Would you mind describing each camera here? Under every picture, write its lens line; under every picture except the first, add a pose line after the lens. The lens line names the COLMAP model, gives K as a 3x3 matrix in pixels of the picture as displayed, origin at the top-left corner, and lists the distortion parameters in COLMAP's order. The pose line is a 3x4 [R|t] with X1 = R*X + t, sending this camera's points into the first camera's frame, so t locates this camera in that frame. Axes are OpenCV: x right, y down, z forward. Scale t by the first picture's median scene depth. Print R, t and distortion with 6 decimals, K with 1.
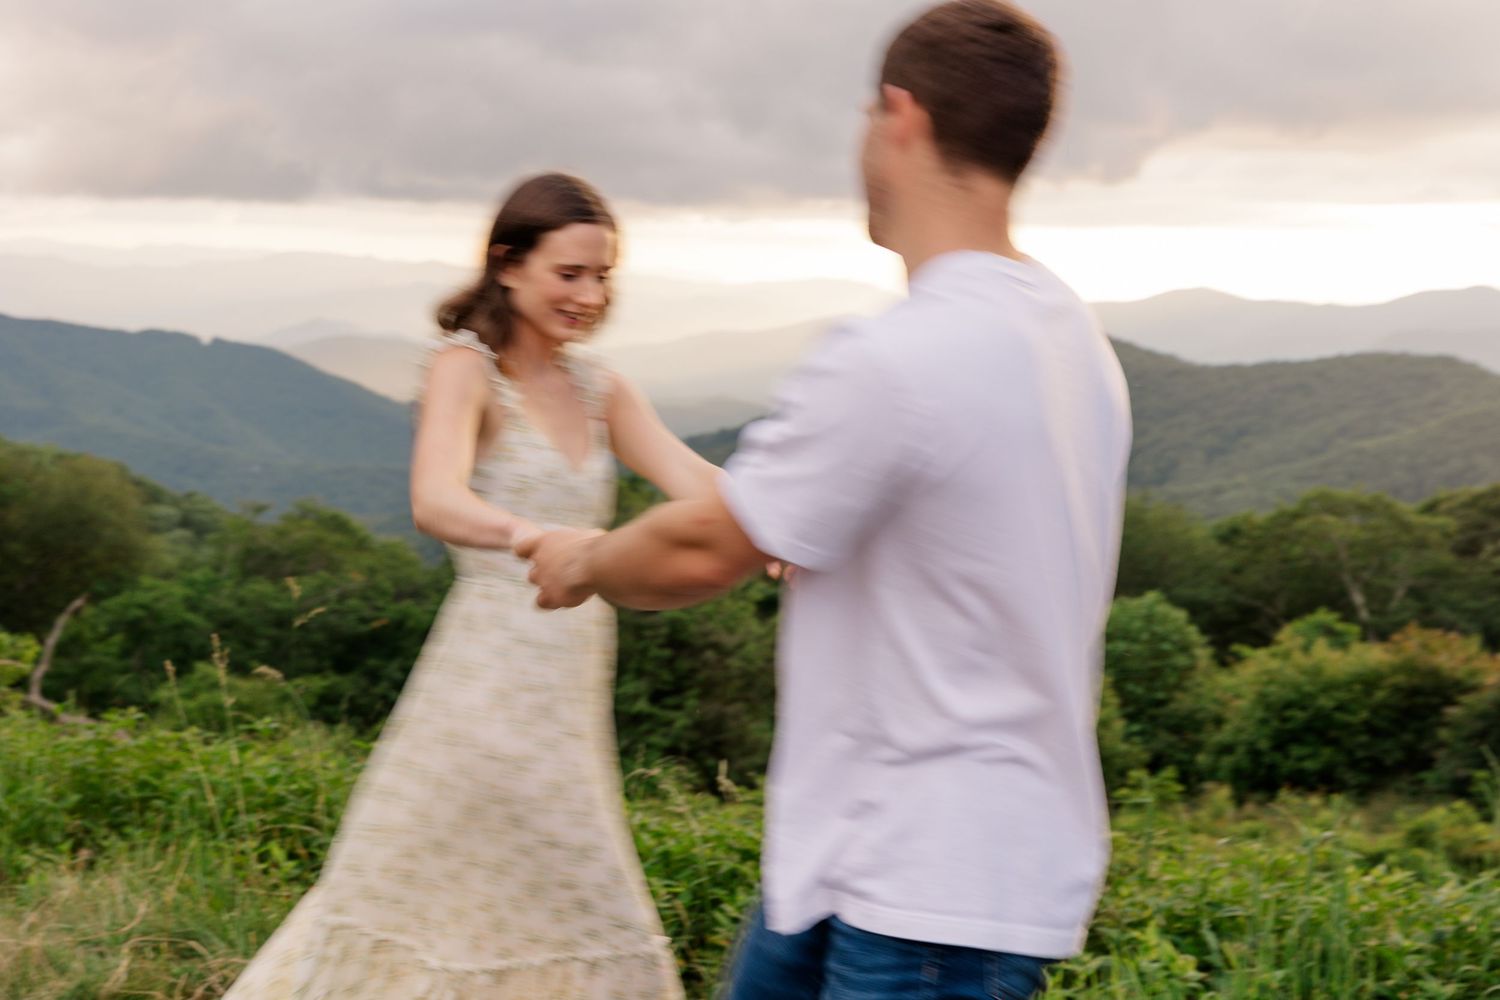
lens RADIAL K [[2092.4, 0, 741.5], [0, 2092.4, 451.3], [0, 0, 1]] dist [0.038791, 0.000000]
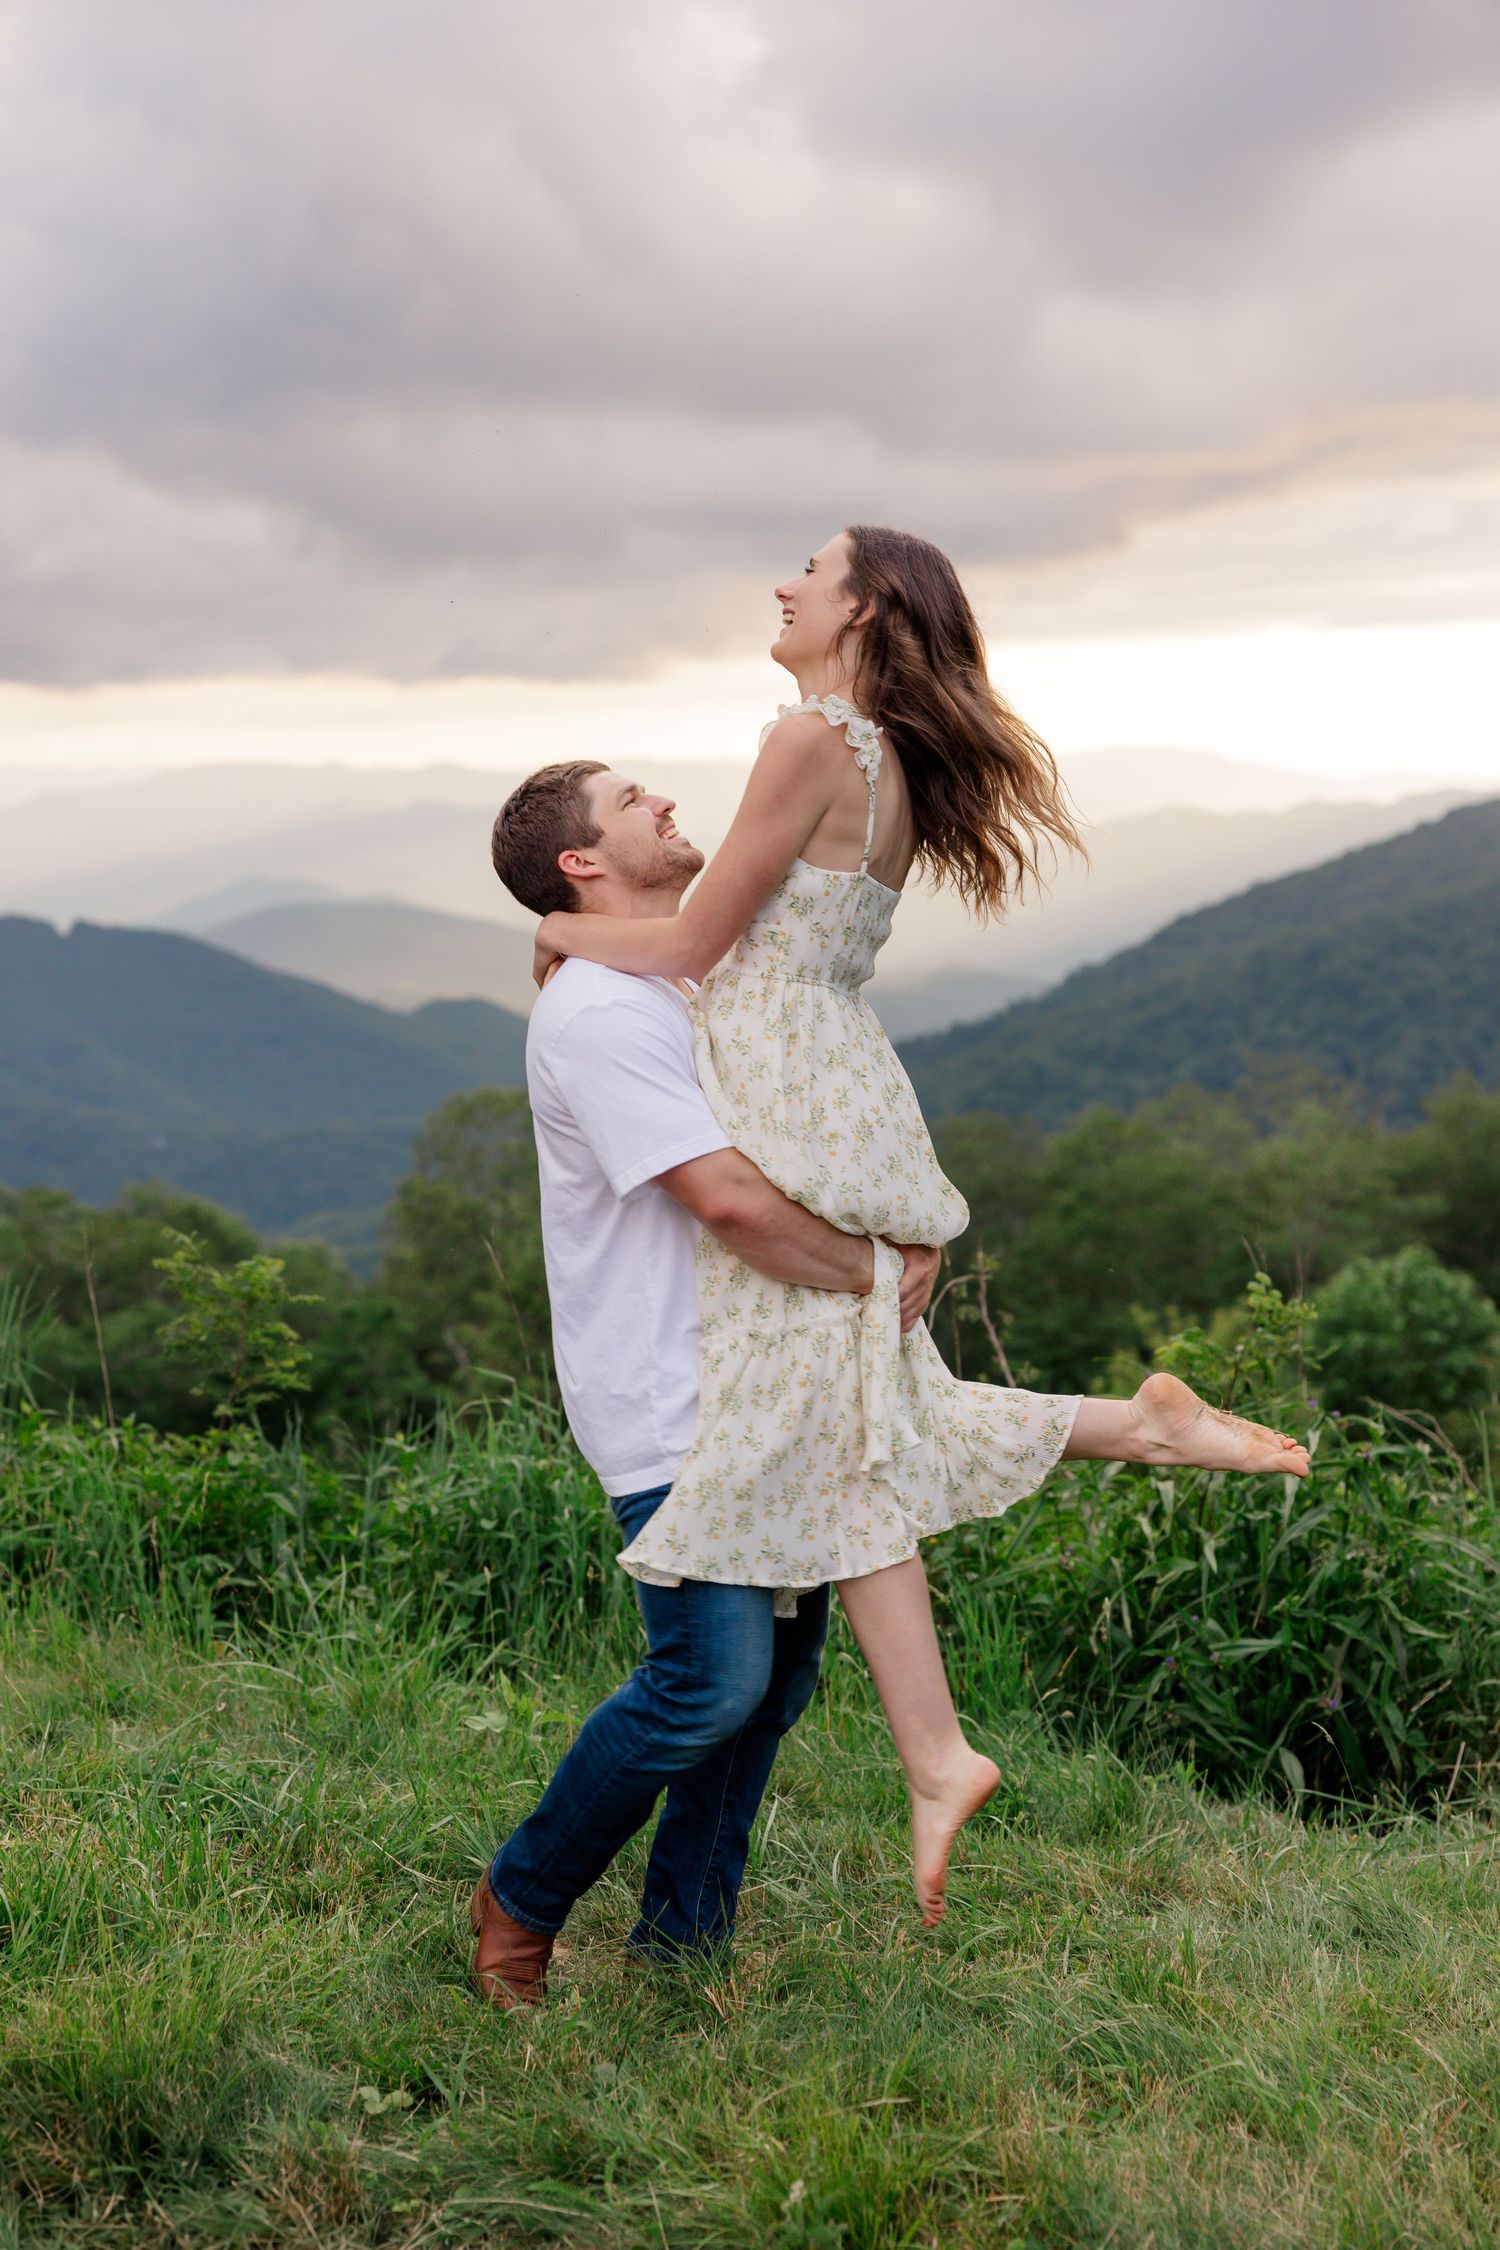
lens RADIAL K [[3706.8, 0, 742.9], [0, 3706.8, 1117.0], [0, 0, 1]] dist [0.026409, 0.000000]
pose [[0.994818, -0.060757, -0.081516, 0.067538], [0.061767, 0.998041, 0.009921, 0.005410], [0.080753, -0.014905, 0.996623, -0.048744]]
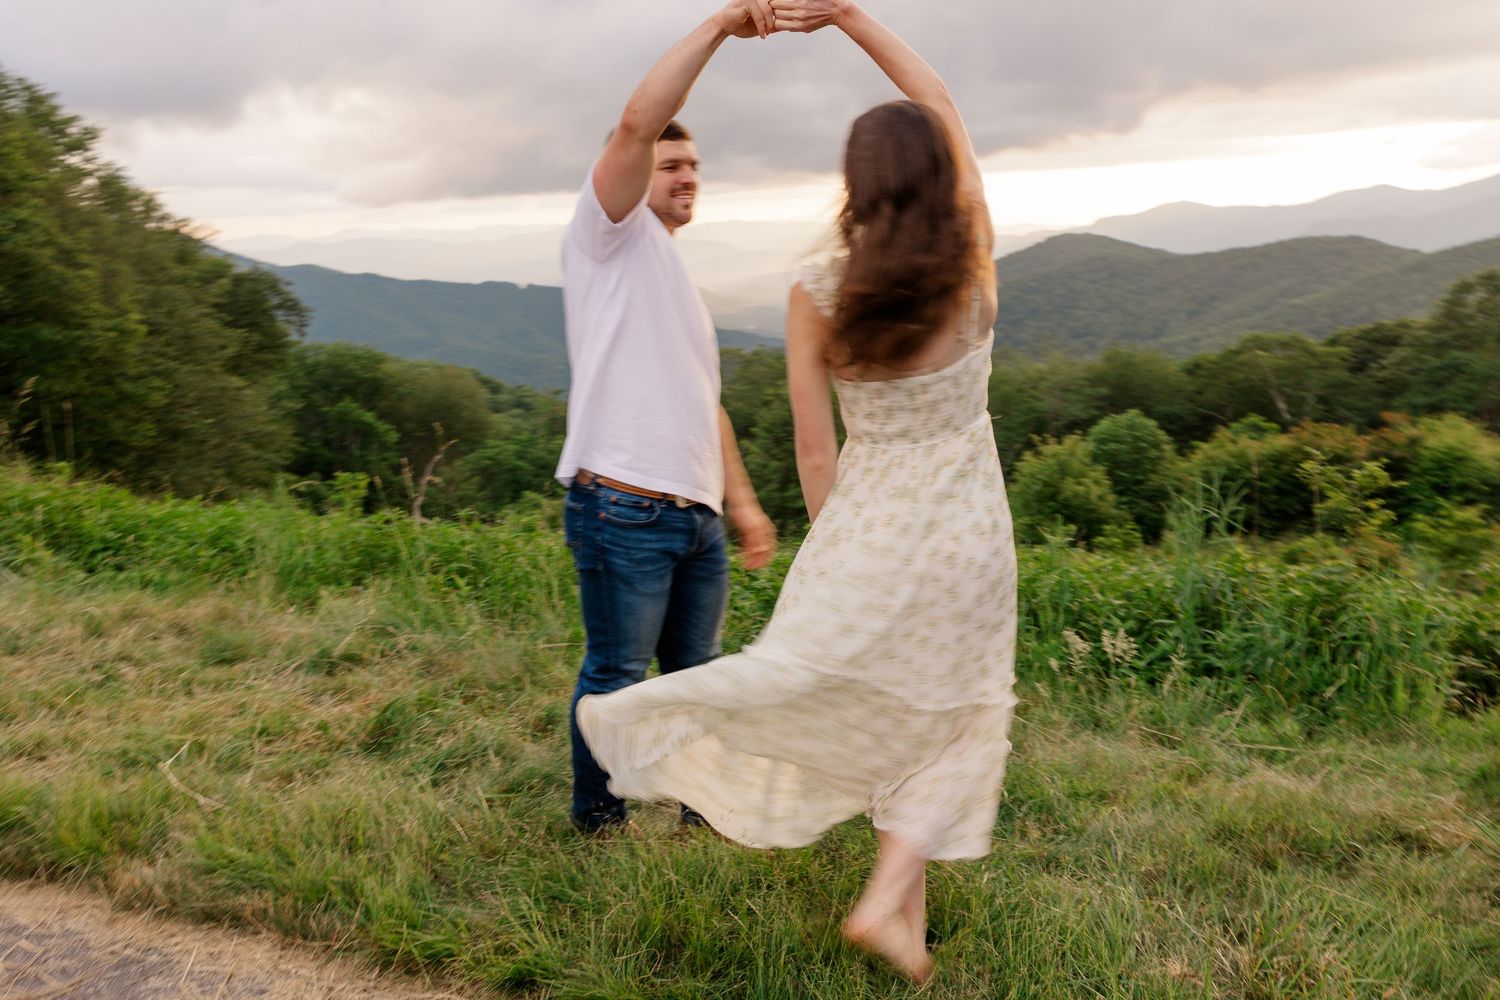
lens RADIAL K [[1367.2, 0, 746.4], [0, 1367.2, 495.6], [0, 0, 1]] dist [0.022015, 0.000000]
pose [[0.993347, -0.055508, -0.100900, 0.010757], [0.066601, 0.991684, 0.110121, 0.000855], [0.093948, -0.116108, 0.988783, -0.007520]]
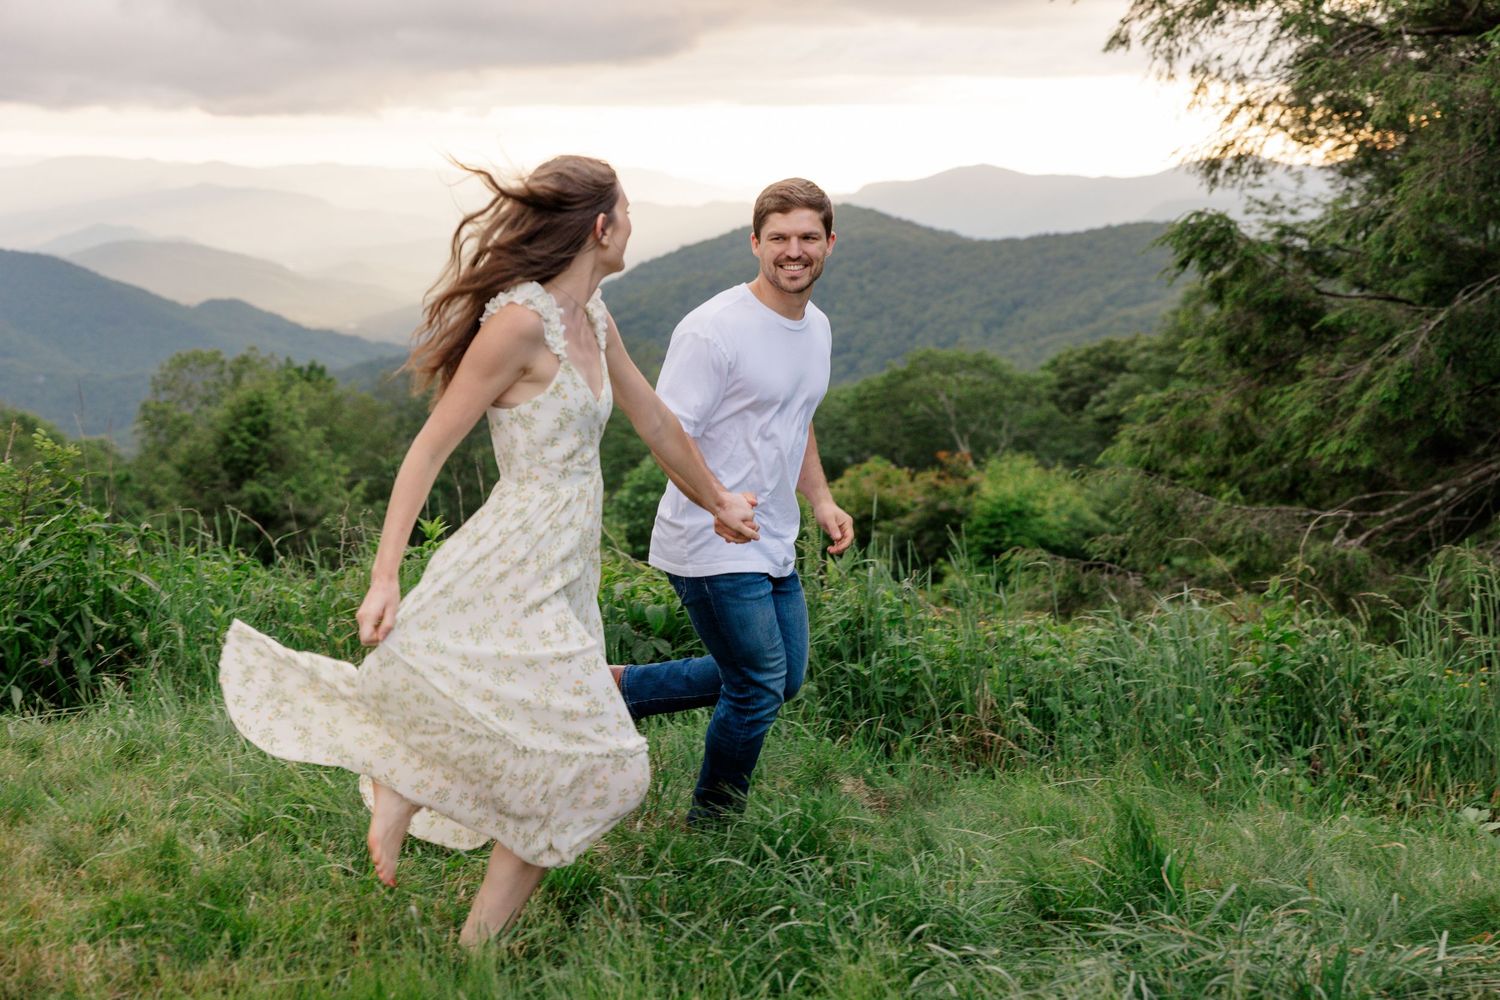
lens RADIAL K [[2080.1, 0, 784.2], [0, 2080.1, 468.5], [0, 0, 1]] dist [0.018787, 0.000000]
pose [[0.994307, -0.046059, 0.096085, 0.102238], [0.040055, 0.997177, 0.063503, 0.008652], [-0.098739, -0.059293, 0.993345, -0.053610]]
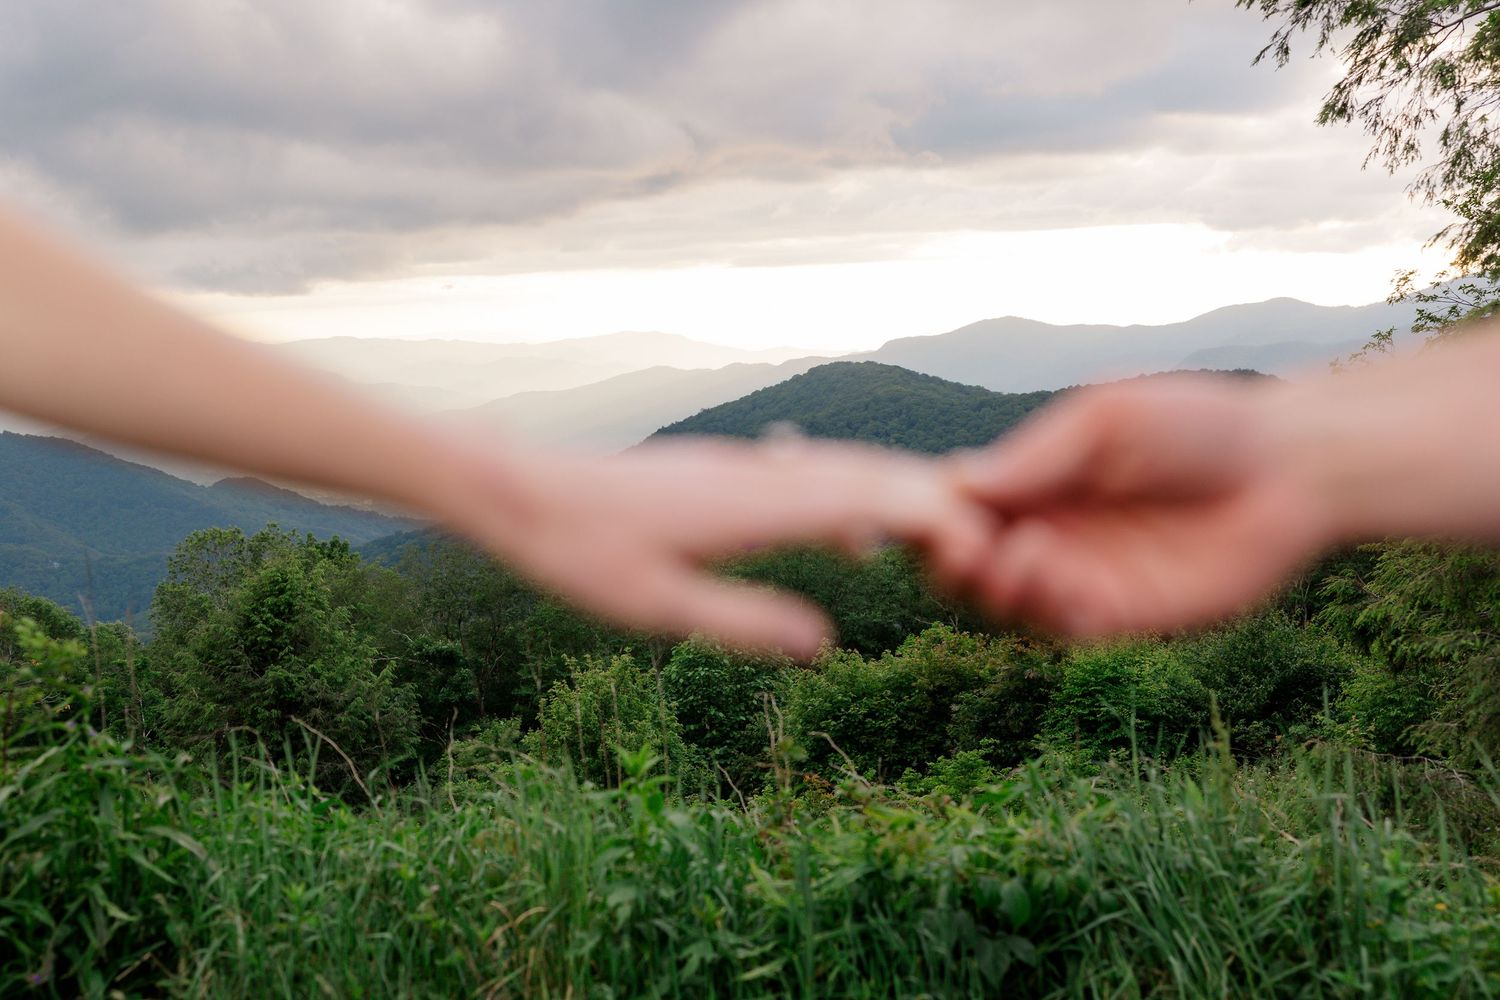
lens RADIAL K [[2127.7, 0, 719.1], [0, 2127.7, 468.4], [0, 0, 1]] dist [0.021802, 0.000000]
pose [[0.995954, -0.067294, 0.059563, 0.093993], [0.068453, 0.997498, -0.017637, 0.009674], [-0.058227, 0.021643, 0.998069, -0.016956]]
